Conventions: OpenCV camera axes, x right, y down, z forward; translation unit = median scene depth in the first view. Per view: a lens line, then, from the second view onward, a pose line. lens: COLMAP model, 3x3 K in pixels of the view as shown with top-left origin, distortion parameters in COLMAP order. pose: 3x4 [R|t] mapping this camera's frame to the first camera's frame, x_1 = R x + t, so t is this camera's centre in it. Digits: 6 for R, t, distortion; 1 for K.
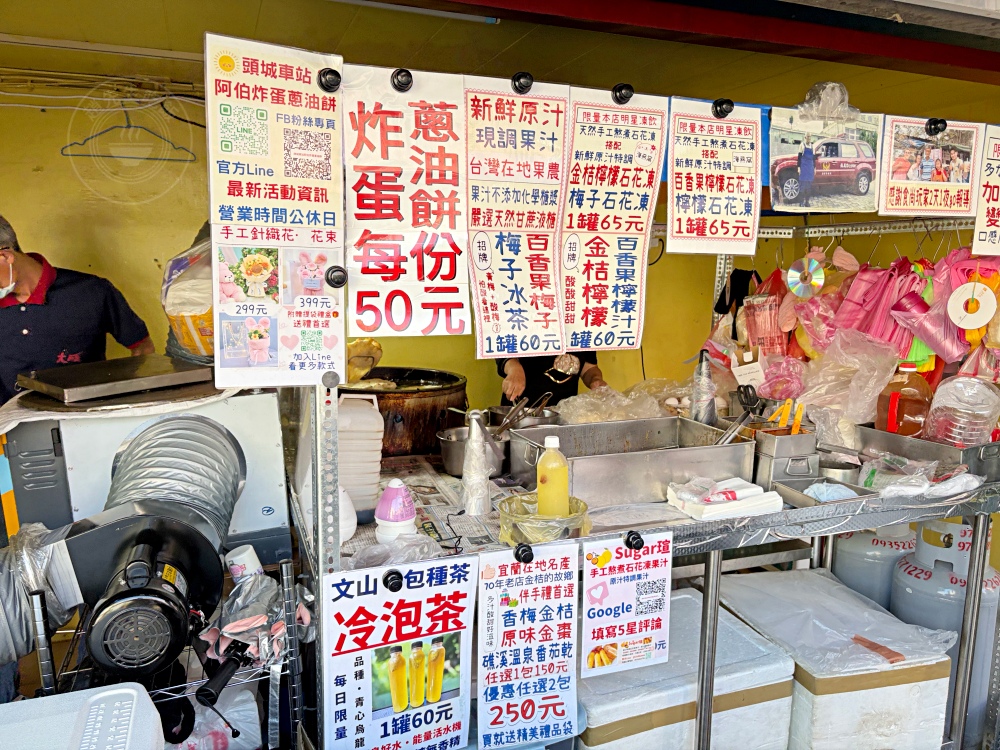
lens RADIAL K [[761.4, 0, 513.1], [0, 761.4, 373.0], [0, 0, 1]] dist [0.026857, -0.020109]
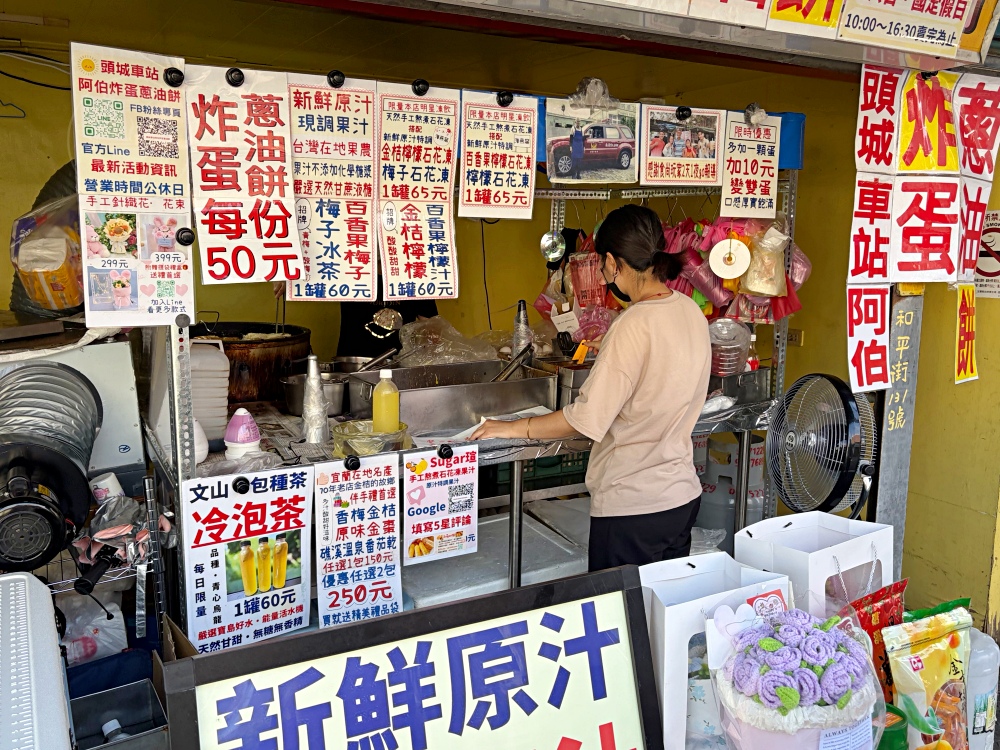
lens RADIAL K [[852.4, 0, 504.0], [0, 852.4, 361.7], [0, 0, 1]] dist [0.042890, -0.024919]
pose [[0.990315, -0.027932, 0.136000, 0.074460], [0.026001, 0.999535, 0.015951, 0.059471], [-0.136382, -0.012261, 0.990580, -0.394321]]
